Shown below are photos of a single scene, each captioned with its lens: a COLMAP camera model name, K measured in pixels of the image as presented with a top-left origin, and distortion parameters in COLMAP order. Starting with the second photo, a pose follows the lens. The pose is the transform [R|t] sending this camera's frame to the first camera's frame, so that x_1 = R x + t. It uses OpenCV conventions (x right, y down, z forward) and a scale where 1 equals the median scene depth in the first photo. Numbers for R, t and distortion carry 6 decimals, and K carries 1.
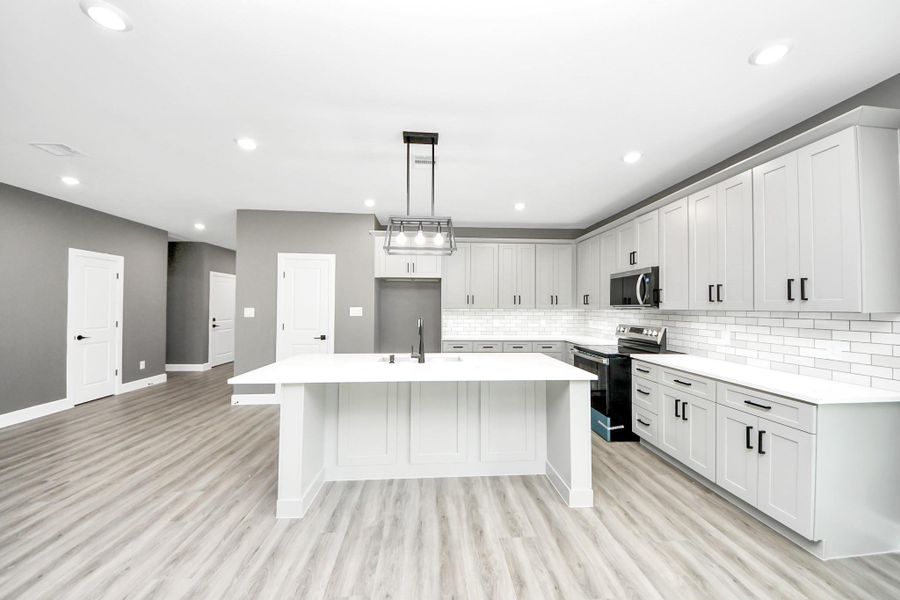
lens RADIAL K [[317.2, 0, 454.9], [0, 317.2, 298.9], [0, 0, 1]] dist [0.019484, -0.013946]
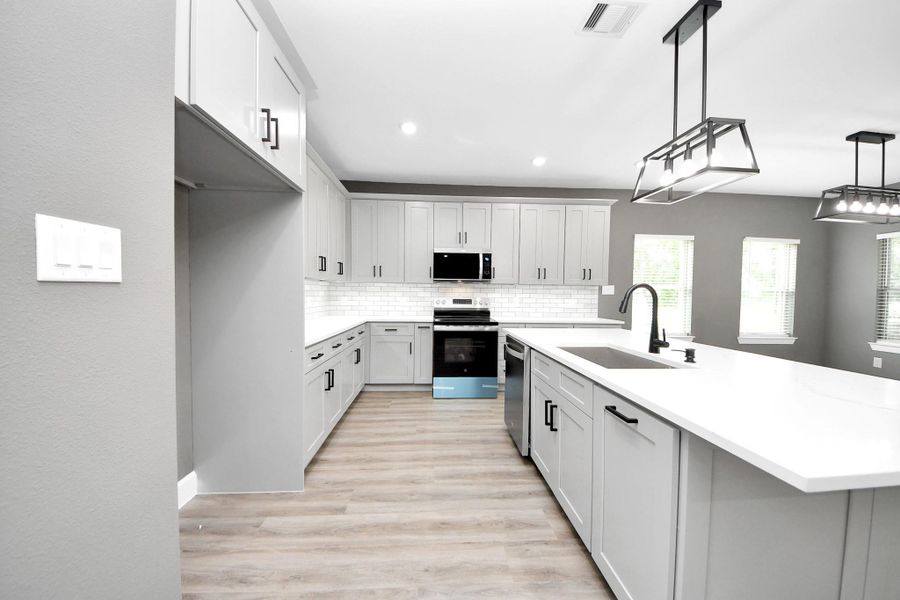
lens RADIAL K [[317.2, 0, 454.9], [0, 317.2, 298.9], [0, 0, 1]] dist [0.019484, -0.013946]
pose [[0.015667, -0.024024, 0.999589, -0.641545], [-0.038264, 0.998965, 0.024609, 0.071721], [-0.999145, -0.038634, 0.014732, 1.159422]]
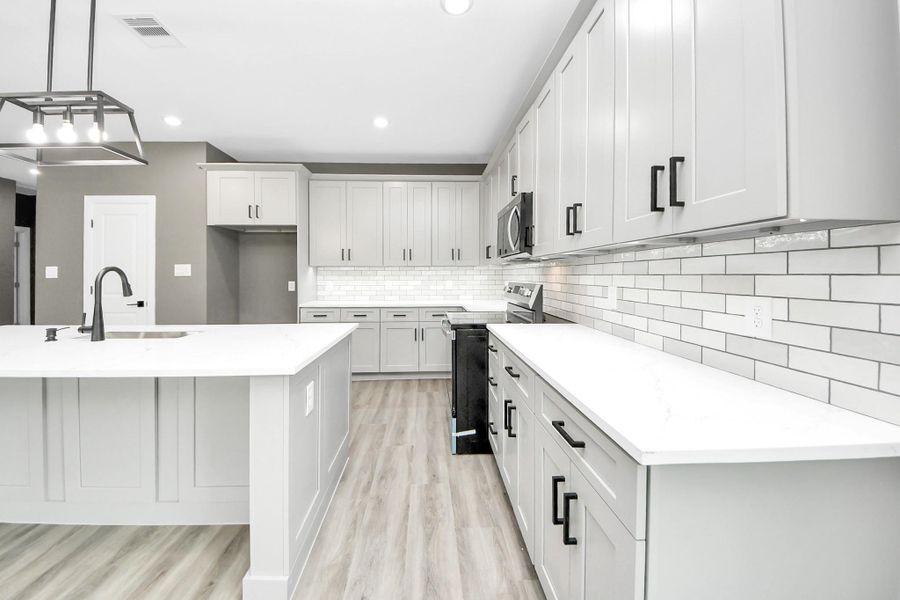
lens RADIAL K [[319.9, 0, 449.2], [0, 319.9, 277.1], [0, 0, 1]] dist [0.017973, -0.014493]
pose [[0.999649, -0.008047, -0.025249, 0.491997], [0.008807, 0.999506, 0.030158, 0.054814], [0.024994, -0.030370, 0.999226, 0.335795]]
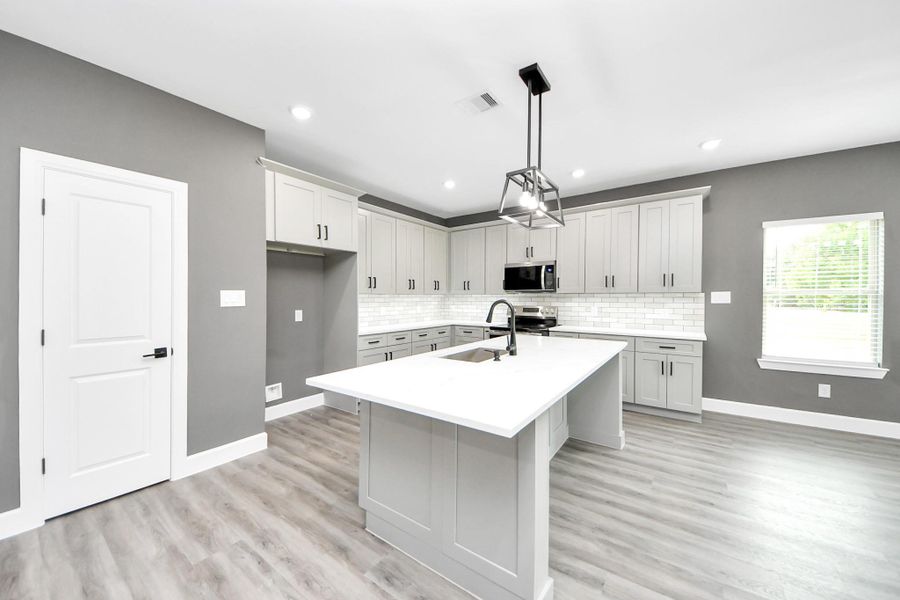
lens RADIAL K [[336.0, 0, 448.4], [0, 336.0, 294.9], [0, 0, 1]] dist [0.001924, -0.000113]
pose [[0.641429, -0.002719, 0.767177, -0.731579], [-0.014645, 0.999768, 0.015788, 0.026289], [-0.767042, -0.021362, 0.641241, 0.469580]]
